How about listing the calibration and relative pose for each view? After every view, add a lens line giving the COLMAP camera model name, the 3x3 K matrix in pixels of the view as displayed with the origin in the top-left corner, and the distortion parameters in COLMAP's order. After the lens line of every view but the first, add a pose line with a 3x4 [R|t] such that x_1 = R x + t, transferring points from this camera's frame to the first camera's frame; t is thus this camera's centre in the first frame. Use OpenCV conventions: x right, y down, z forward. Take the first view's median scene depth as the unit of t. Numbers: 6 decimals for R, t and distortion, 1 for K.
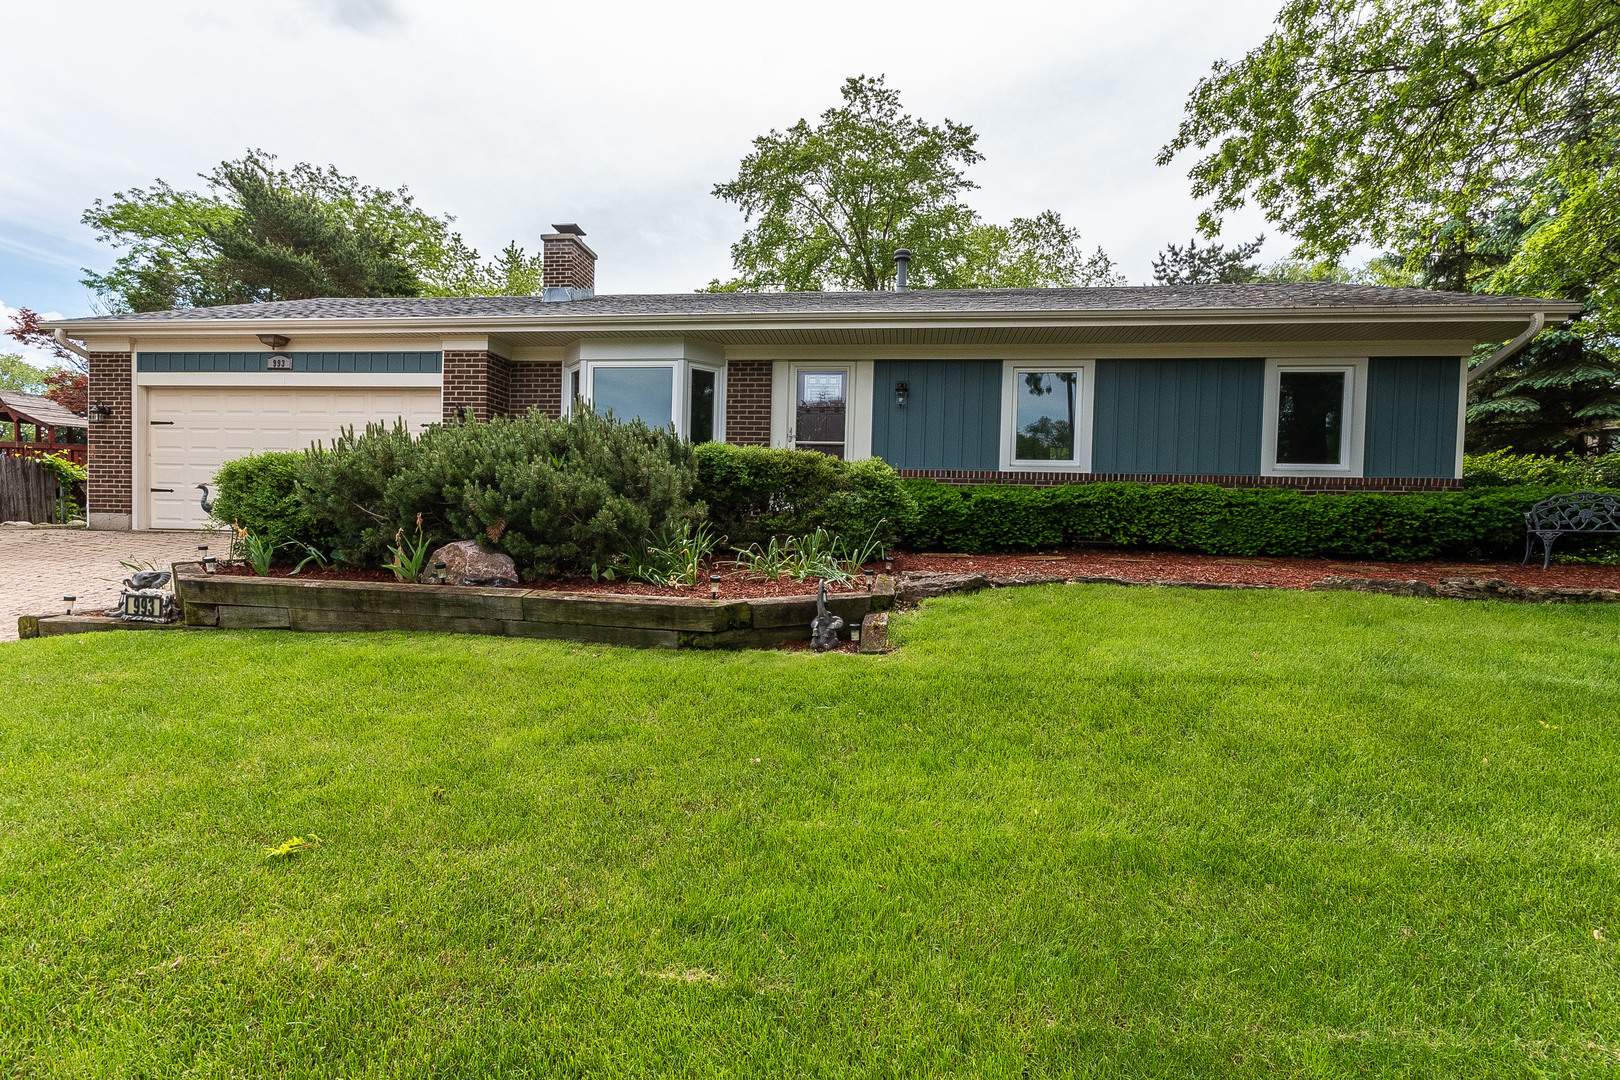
lens RADIAL K [[732.0, 0, 808.1], [0, 732.0, 543.9], [0, 0, 1]] dist [0.009246, 0.000352]
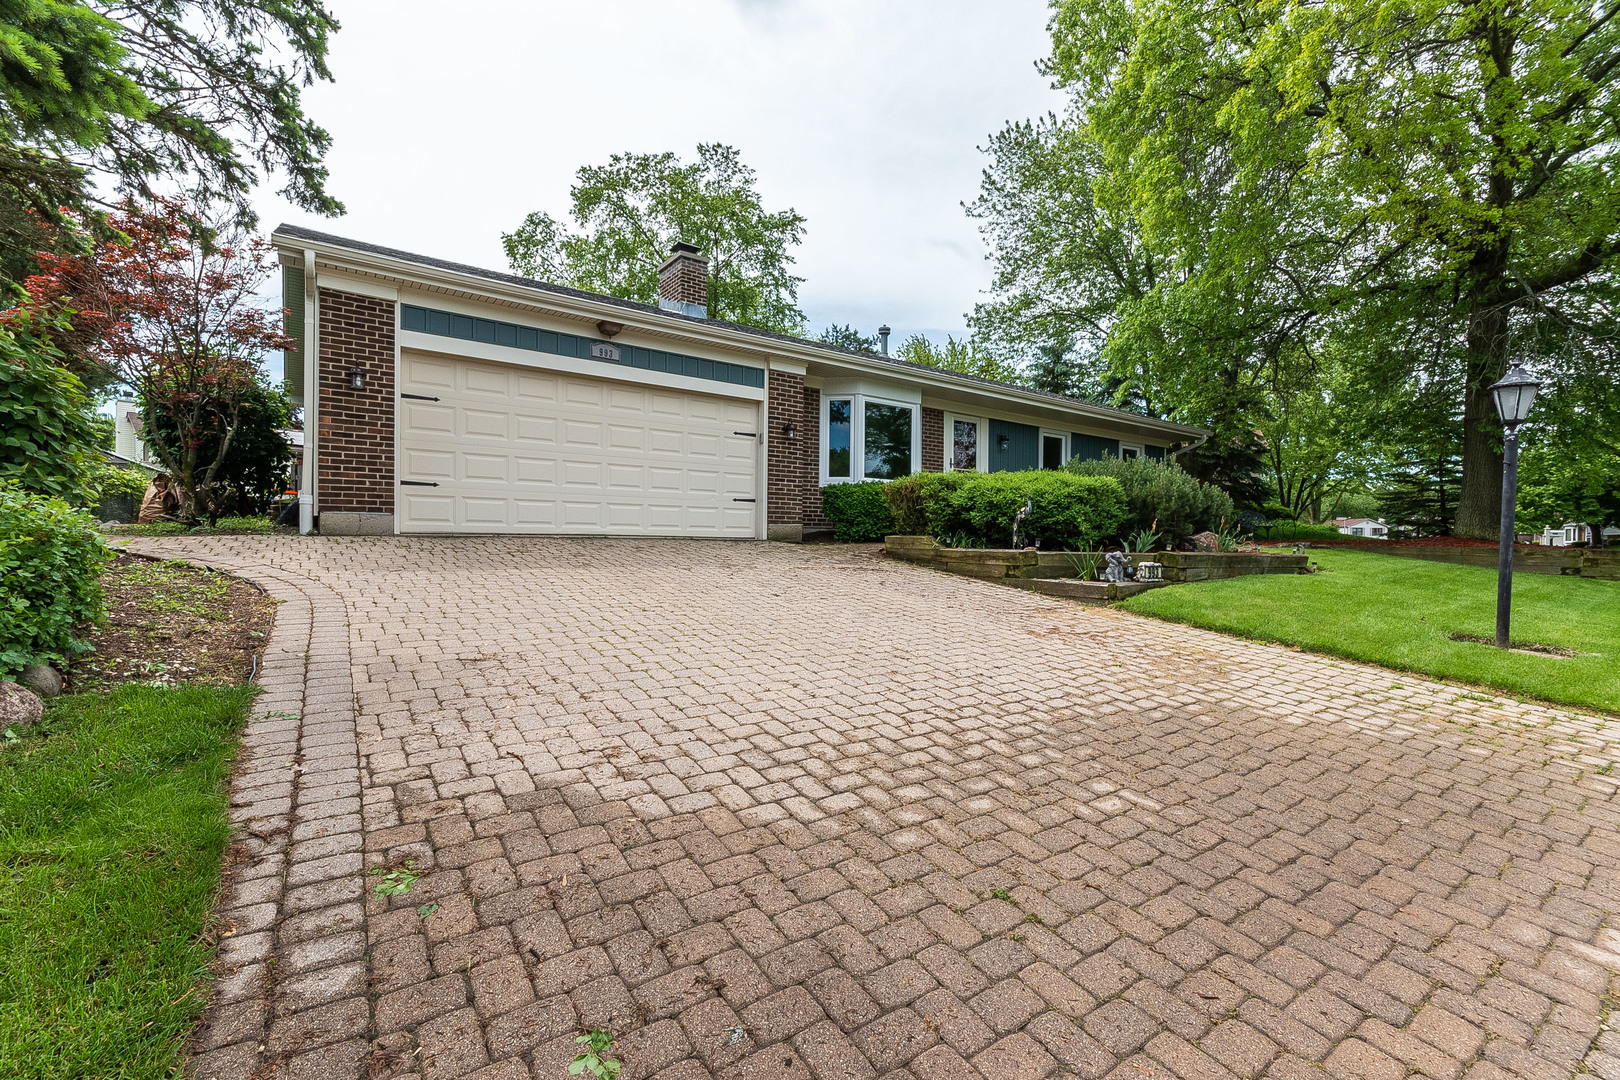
lens RADIAL K [[732.0, 0, 804.1], [0, 732.0, 539.8], [0, 0, 1]] dist [0.009246, 0.000352]
pose [[0.717501, -0.013920, 0.696419, -1.142634], [0.022460, 0.999743, -0.003157, -0.001550], [-0.696196, 0.017907, 0.717629, 0.163131]]
